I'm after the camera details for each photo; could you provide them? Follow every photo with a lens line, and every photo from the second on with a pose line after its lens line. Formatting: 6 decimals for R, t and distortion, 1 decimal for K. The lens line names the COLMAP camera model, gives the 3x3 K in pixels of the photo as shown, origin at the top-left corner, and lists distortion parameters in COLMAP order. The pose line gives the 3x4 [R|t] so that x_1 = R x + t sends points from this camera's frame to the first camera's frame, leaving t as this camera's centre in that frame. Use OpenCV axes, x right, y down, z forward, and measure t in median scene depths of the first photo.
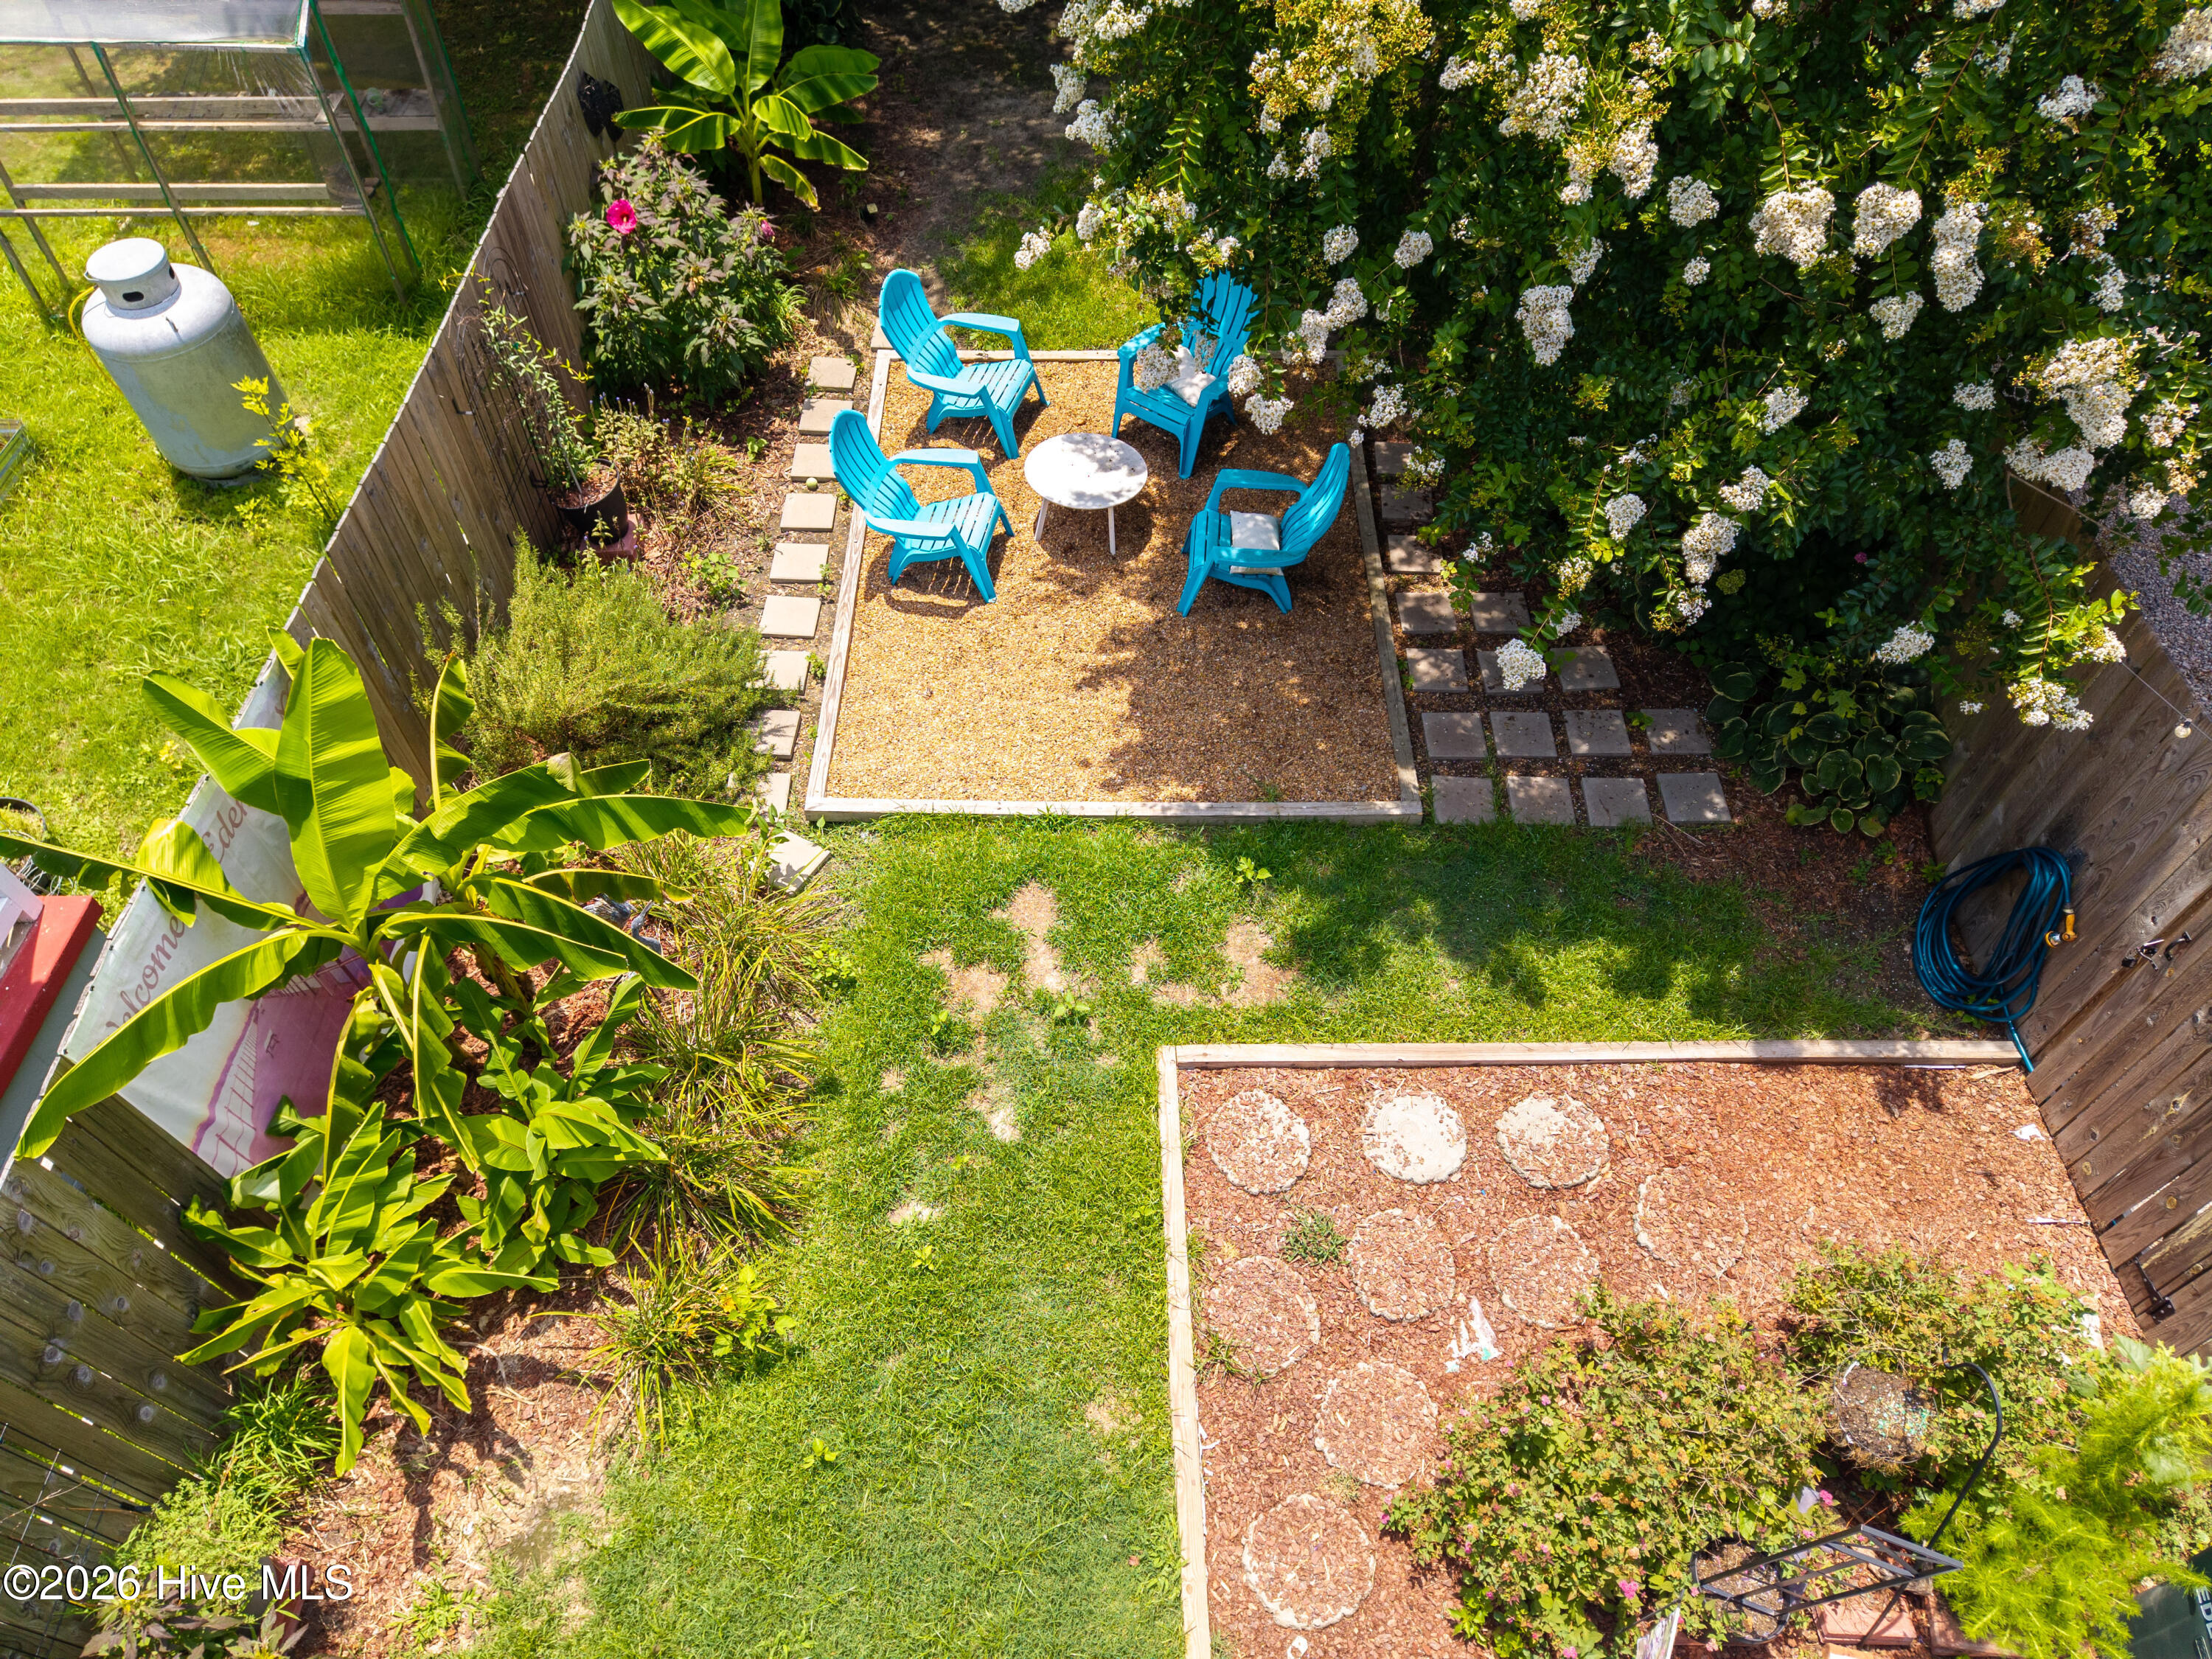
lens RADIAL K [[1479.8, 0, 1116.9], [0, 1479.8, 822.5], [0, 0, 1]] dist [0.073163, -0.097659]
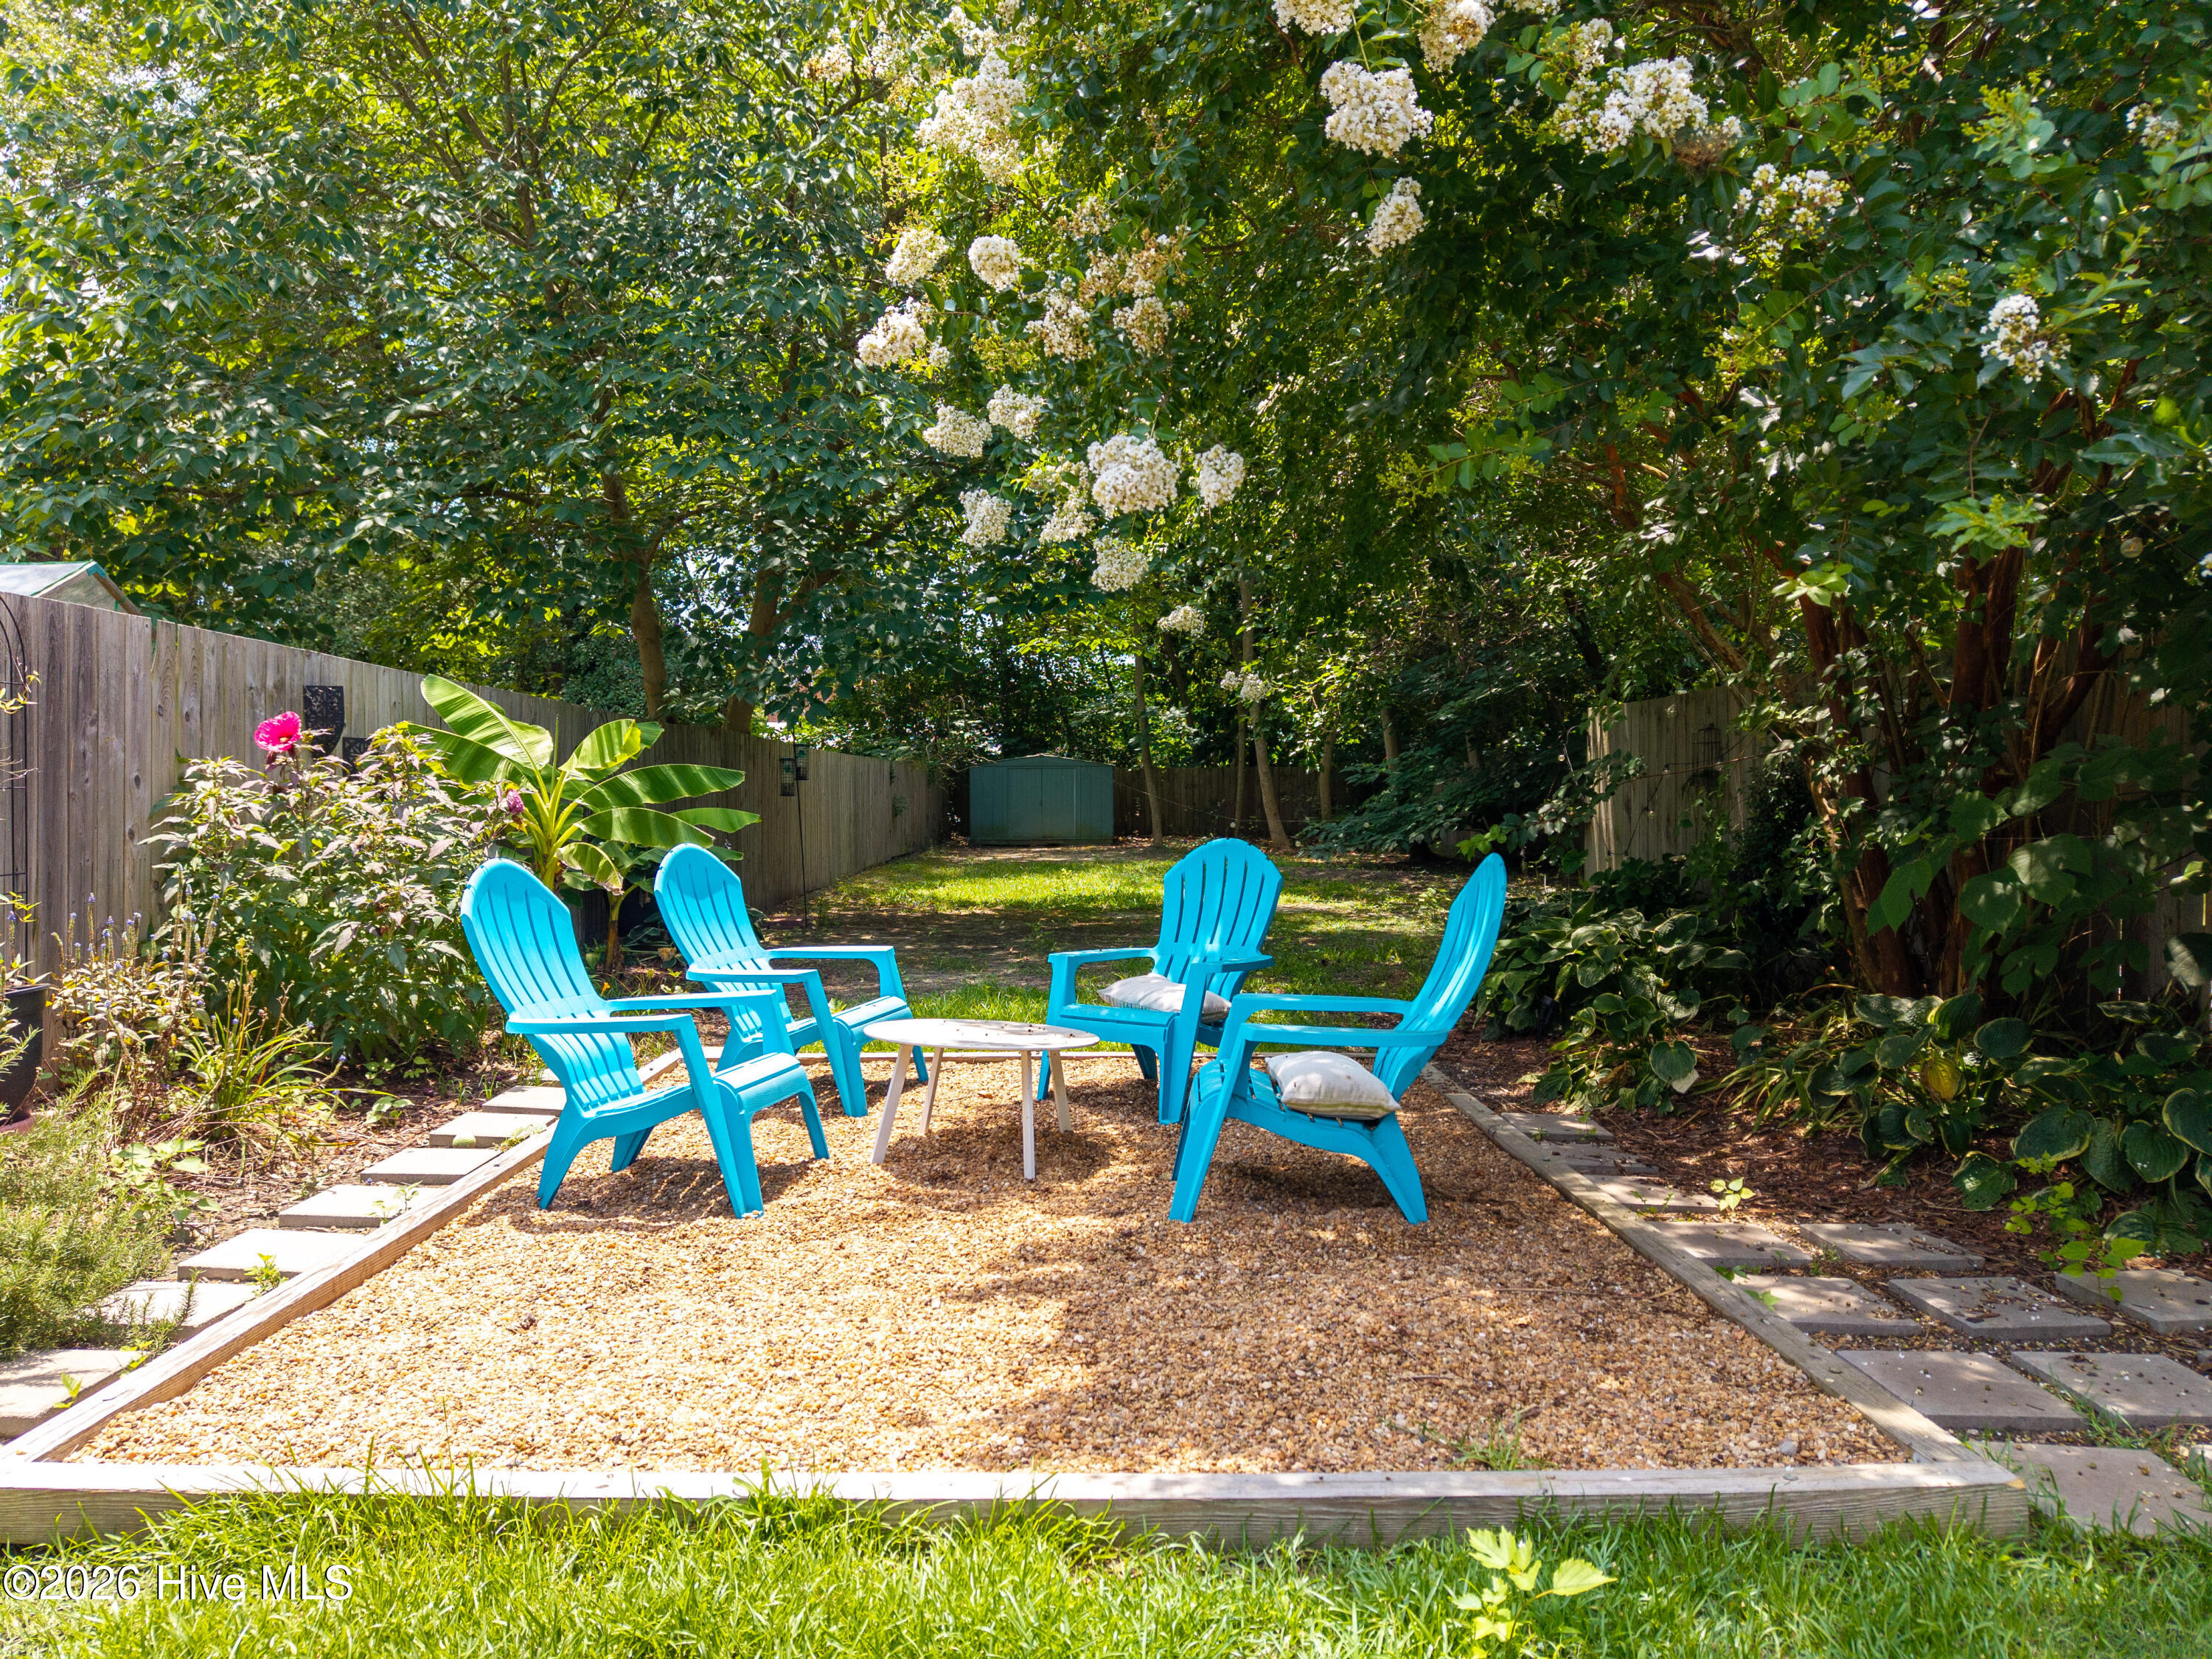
lens RADIAL K [[1479.8, 0, 1116.9], [0, 1479.8, 822.5], [0, 0, 1]] dist [0.073163, -0.097659]
pose [[0.999781, -0.000866, 0.020923, 0.017967], [0.017014, 0.616077, -0.787502, 0.153344], [-0.012209, 0.787685, 0.615957, 0.741780]]
